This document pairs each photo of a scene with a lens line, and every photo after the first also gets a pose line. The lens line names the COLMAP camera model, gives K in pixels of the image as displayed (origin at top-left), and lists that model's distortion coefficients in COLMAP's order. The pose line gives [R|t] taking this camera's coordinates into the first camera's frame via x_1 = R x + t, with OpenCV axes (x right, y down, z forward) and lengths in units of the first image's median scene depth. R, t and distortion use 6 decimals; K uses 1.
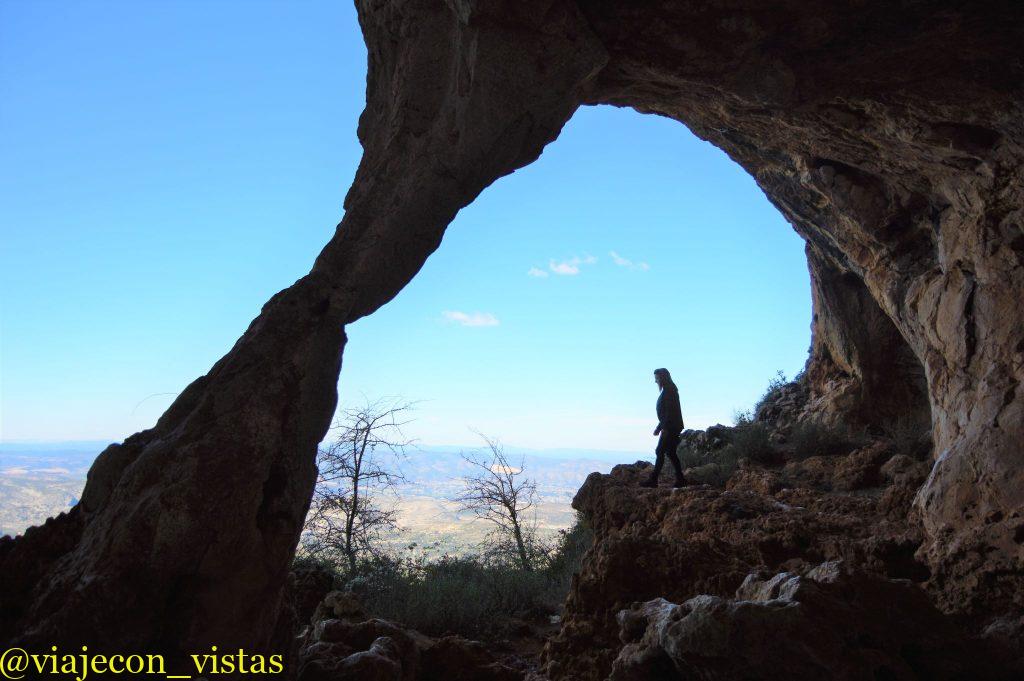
lens RADIAL K [[804.2, 0, 512.0], [0, 804.2, 340.5], [0, 0, 1]] dist [-0.027137, 0.030549]
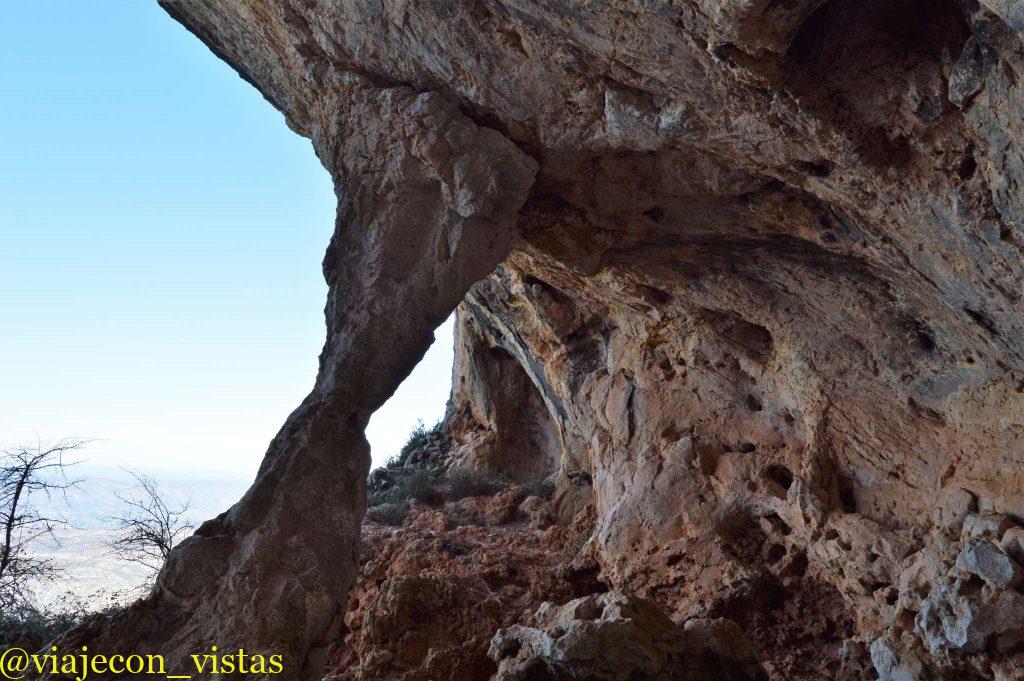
lens RADIAL K [[804.2, 0, 512.0], [0, 804.2, 340.5], [0, 0, 1]] dist [-0.027137, 0.030549]
pose [[0.842004, 0.089841, 0.531937, -0.376925], [-0.078014, 0.995949, -0.044721, -0.068671], [-0.533800, -0.003844, 0.845602, -0.113489]]
